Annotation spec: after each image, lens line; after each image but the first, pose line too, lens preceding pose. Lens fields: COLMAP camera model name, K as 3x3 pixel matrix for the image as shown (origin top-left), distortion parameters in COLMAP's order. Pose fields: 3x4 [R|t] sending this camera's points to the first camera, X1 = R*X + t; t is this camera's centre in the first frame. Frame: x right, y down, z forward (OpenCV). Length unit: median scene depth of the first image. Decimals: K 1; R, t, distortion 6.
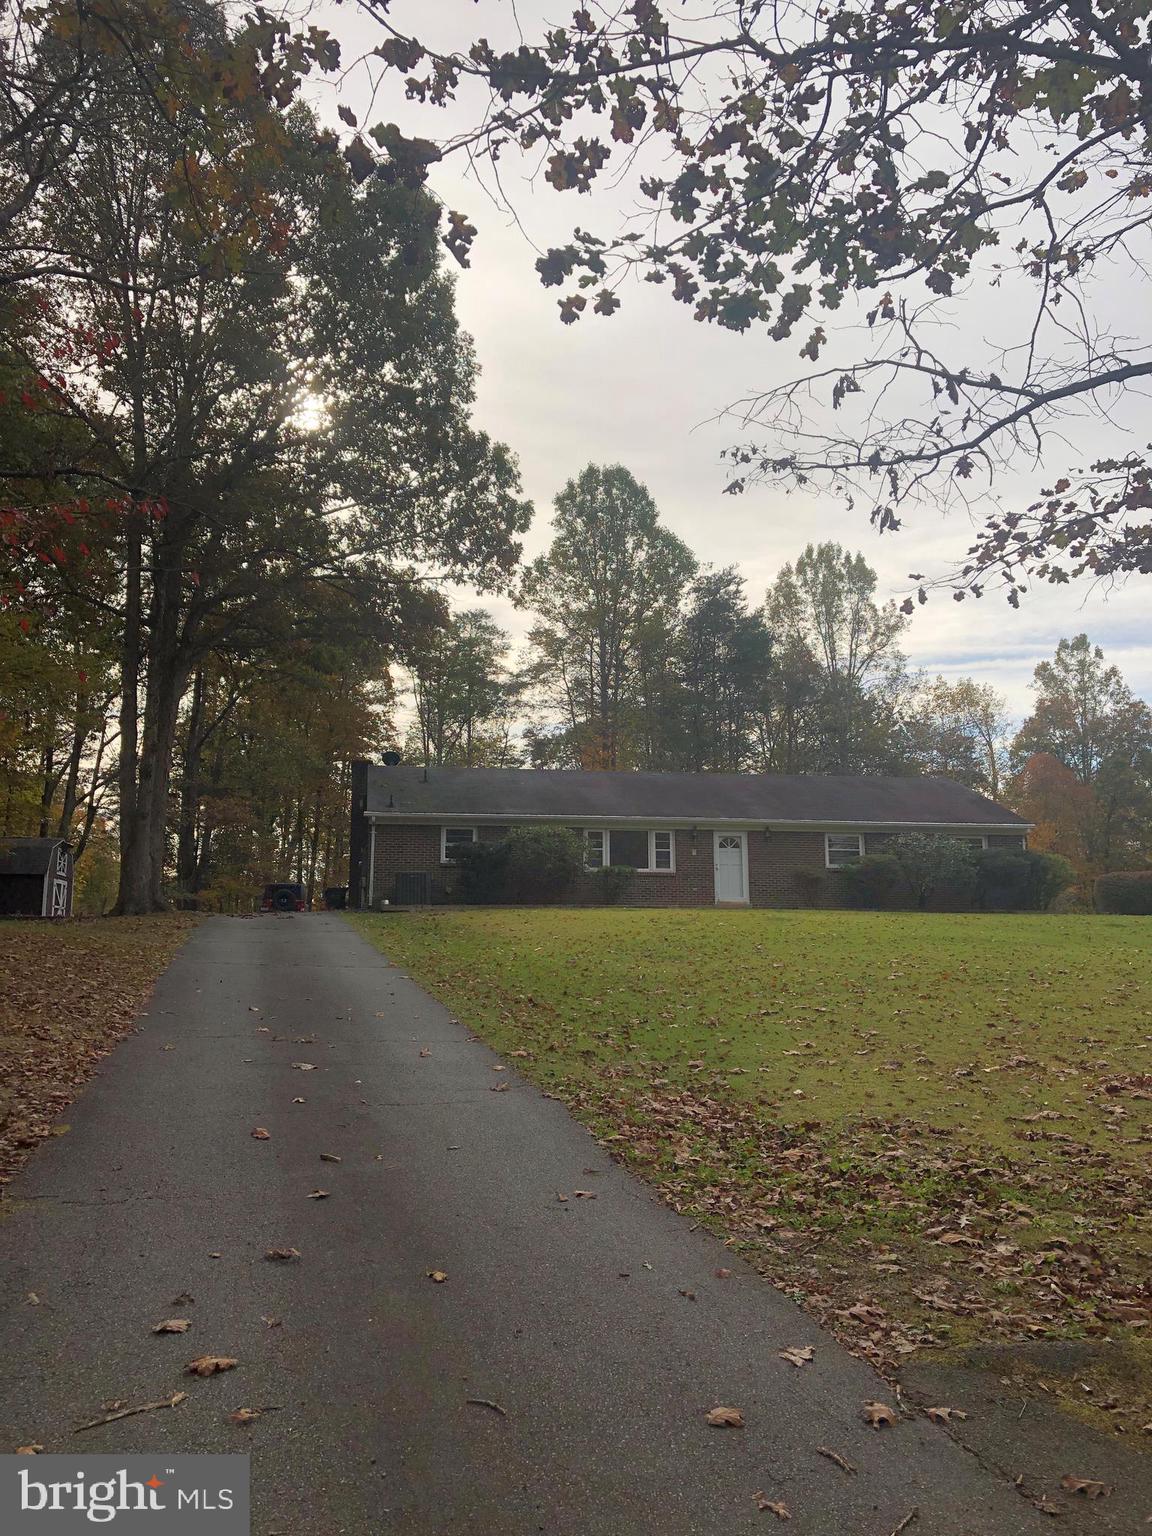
lens RADIAL K [[1248.8, 0, 599.9], [0, 1248.8, 793.9], [0, 0, 1]] dist [0.036354, -0.046399]
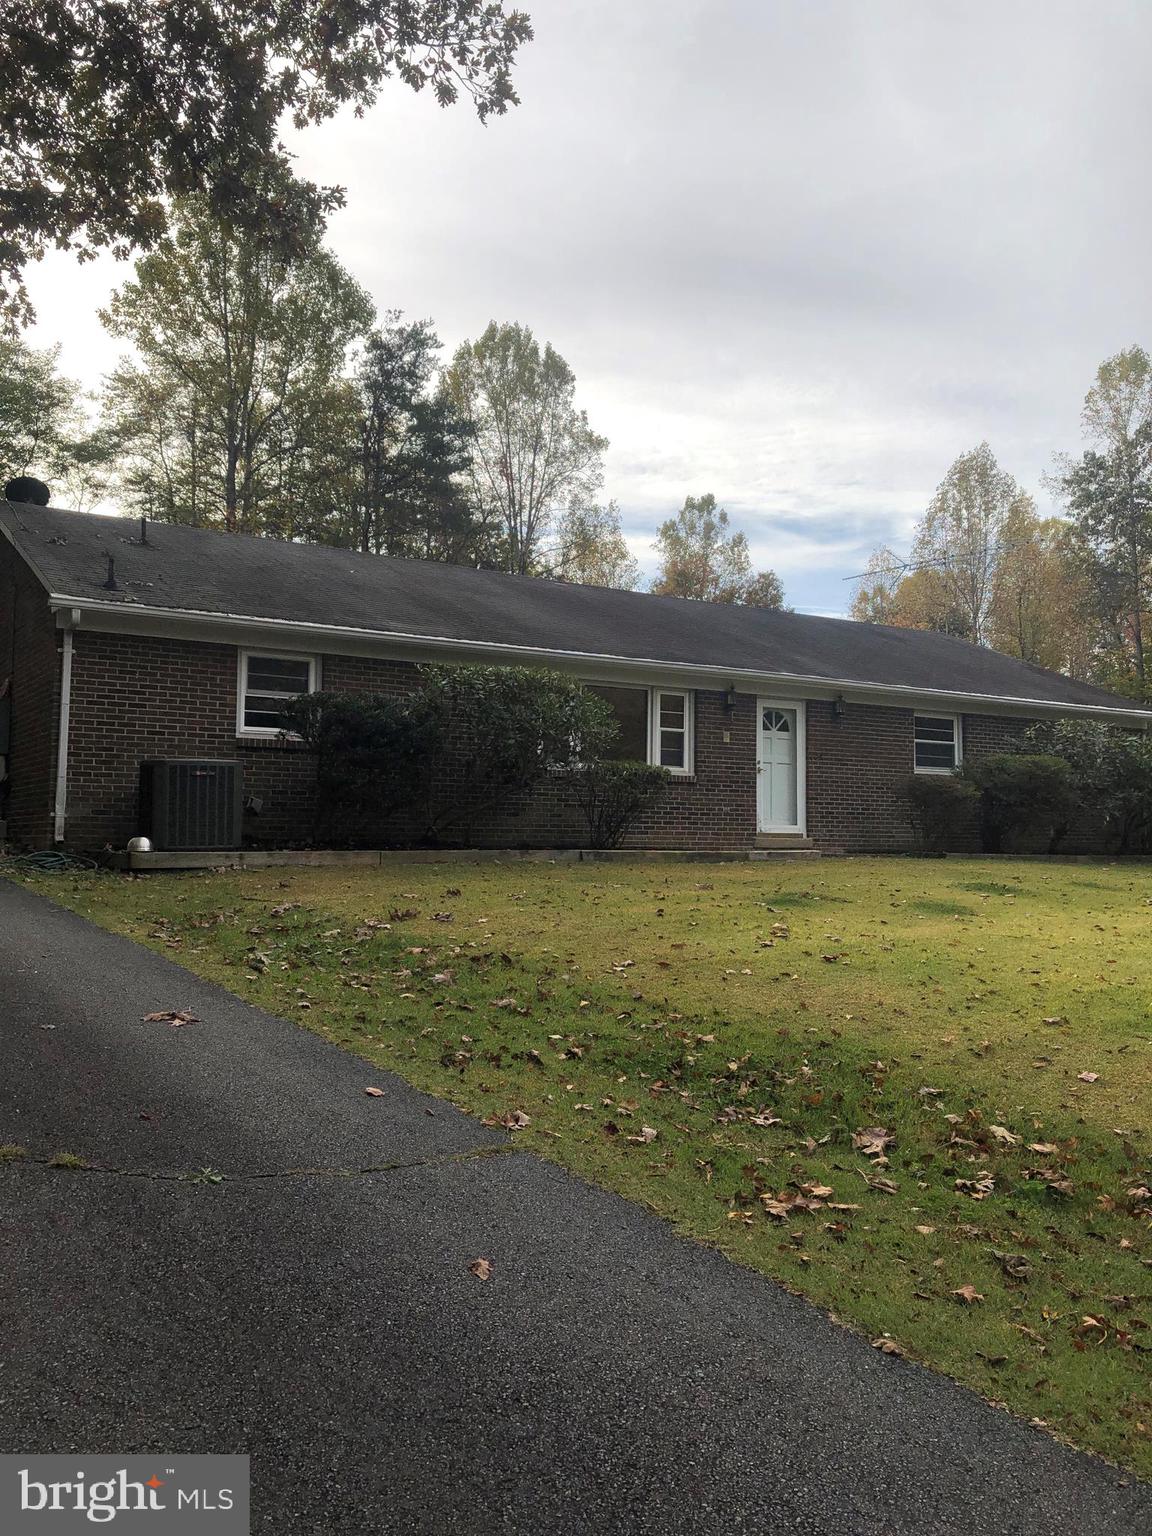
lens RADIAL K [[1248.3, 0, 571.5], [0, 1248.3, 765.0], [0, 0, 1]] dist [0.009771, 0.014492]
pose [[0.918181, 0.035426, 0.394574, -0.180861], [-0.070064, 0.994815, 0.073722, 0.025199], [-0.389916, -0.095336, 0.915902, 0.556823]]
